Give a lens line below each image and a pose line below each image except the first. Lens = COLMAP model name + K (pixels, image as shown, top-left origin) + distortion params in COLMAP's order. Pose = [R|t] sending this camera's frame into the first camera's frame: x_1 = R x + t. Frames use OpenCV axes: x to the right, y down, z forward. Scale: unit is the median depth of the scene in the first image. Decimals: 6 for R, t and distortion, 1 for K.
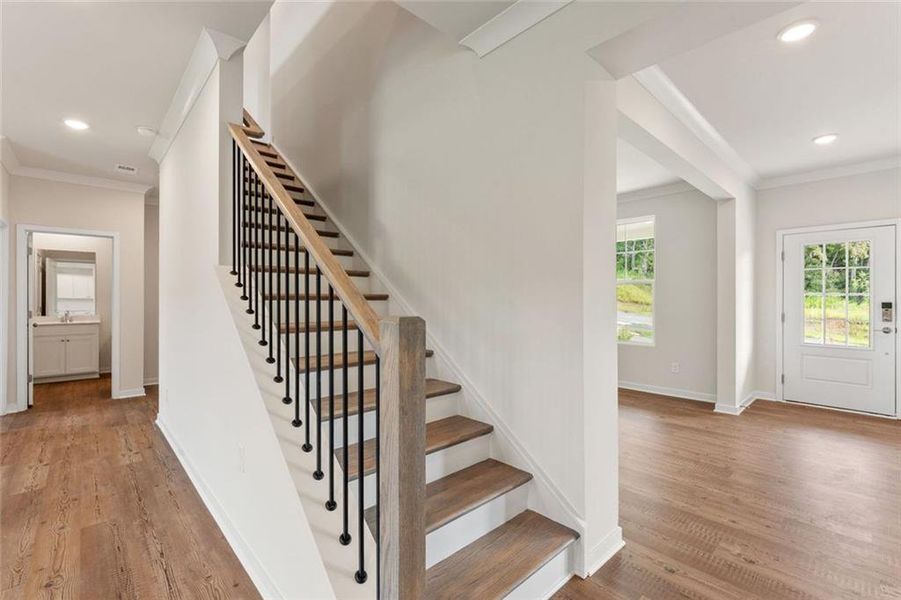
lens RADIAL K [[386.3, 0, 456.4], [0, 386.3, 297.9], [0, 0, 1]] dist [0.003595, 0.000835]
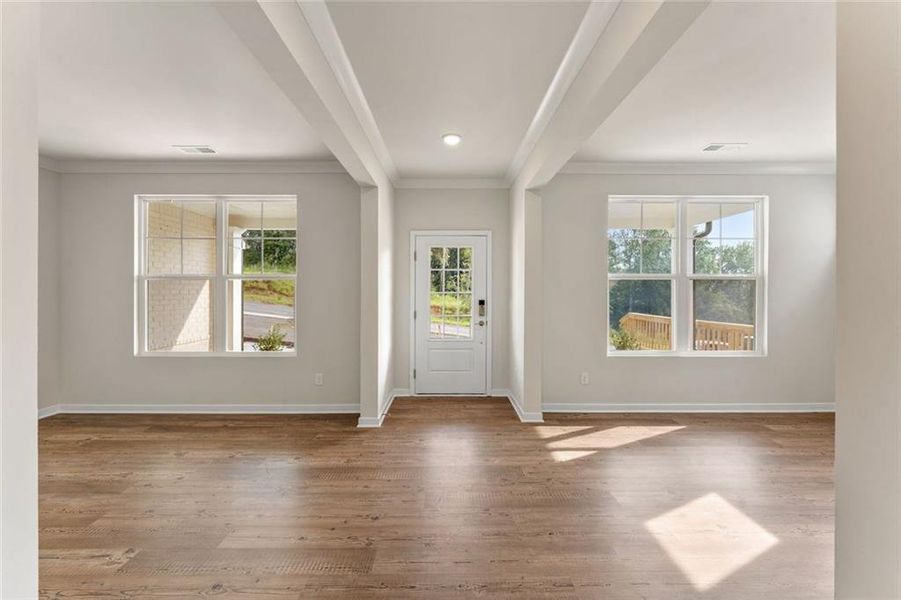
lens RADIAL K [[363.1, 0, 447.1], [0, 363.1, 290.8], [0, 0, 1]] dist [-0.002029, -0.000205]
pose [[0.687676, -0.000959, 0.726017, 0.211882], [-0.001588, 0.999995, 0.002825, -0.018730], [-0.726016, -0.003095, 0.687671, 0.293749]]
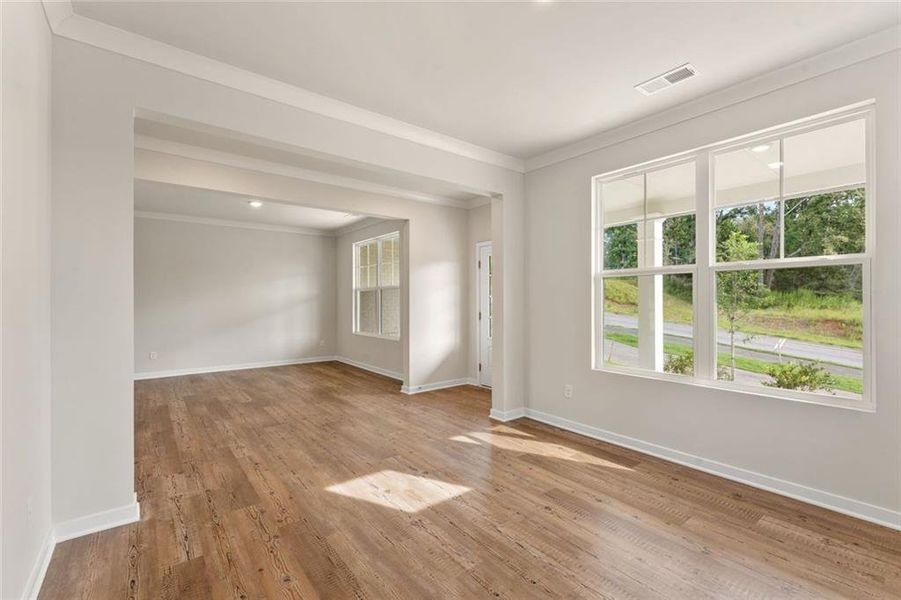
lens RADIAL K [[386.3, 0, 450.9], [0, 386.3, 299.3], [0, 0, 1]] dist [0.003595, 0.000835]
pose [[0.996399, -0.009048, -0.084305, 0.950080], [0.009155, 0.999958, 0.000887, -0.002343], [0.084293, -0.001656, 0.996440, -0.223932]]
